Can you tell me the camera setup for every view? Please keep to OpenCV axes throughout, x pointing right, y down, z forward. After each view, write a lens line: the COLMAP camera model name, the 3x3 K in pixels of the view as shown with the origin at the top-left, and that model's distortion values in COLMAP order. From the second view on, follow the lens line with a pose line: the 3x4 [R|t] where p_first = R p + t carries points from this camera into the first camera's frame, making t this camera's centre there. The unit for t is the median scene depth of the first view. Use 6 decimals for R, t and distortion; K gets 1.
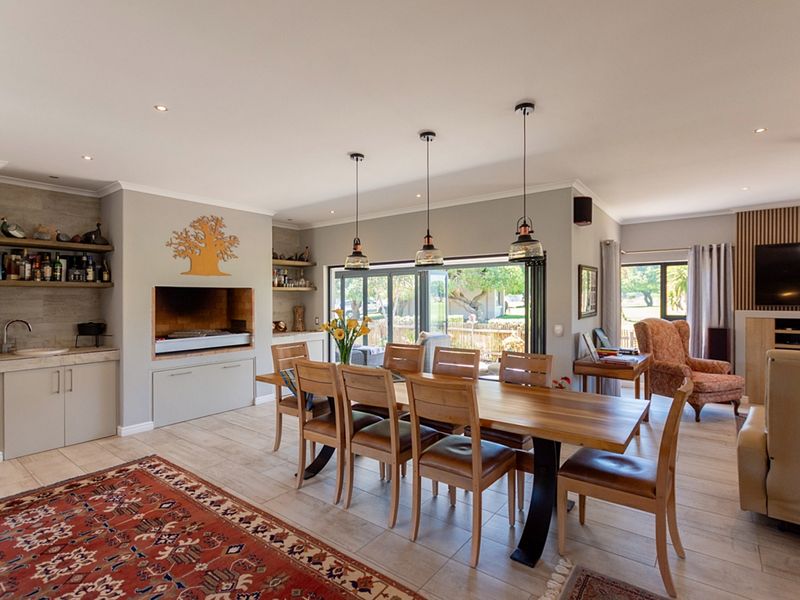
lens RADIAL K [[411.1, 0, 389.6], [0, 411.1, 296.9], [0, 0, 1]] dist [-0.001862, 0.000092]
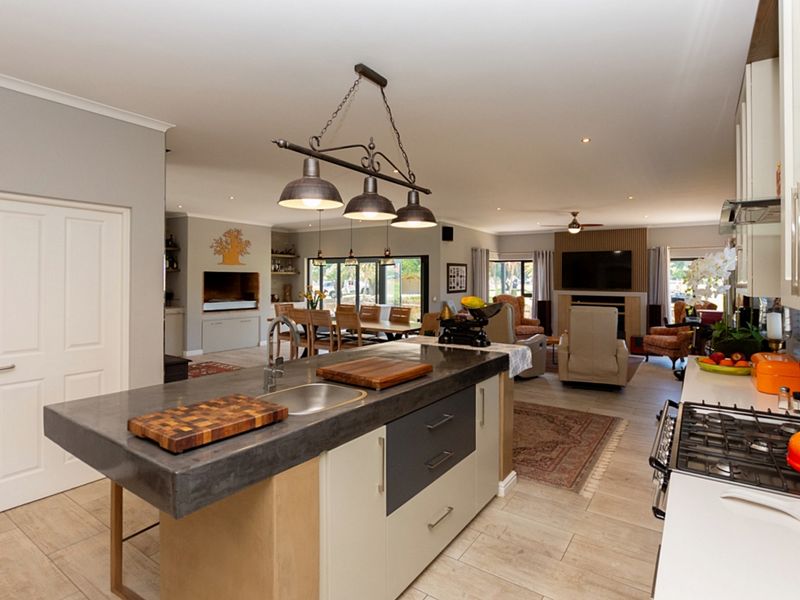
lens RADIAL K [[432.6, 0, 413.3], [0, 432.6, 281.8], [0, 0, 1]] dist [-0.000679, -0.000068]
pose [[0.996896, 0.013581, 0.077546, 0.135827], [-0.014225, 0.999869, 0.007760, -0.007742], [-0.077431, -0.008839, 0.996959, -0.727819]]
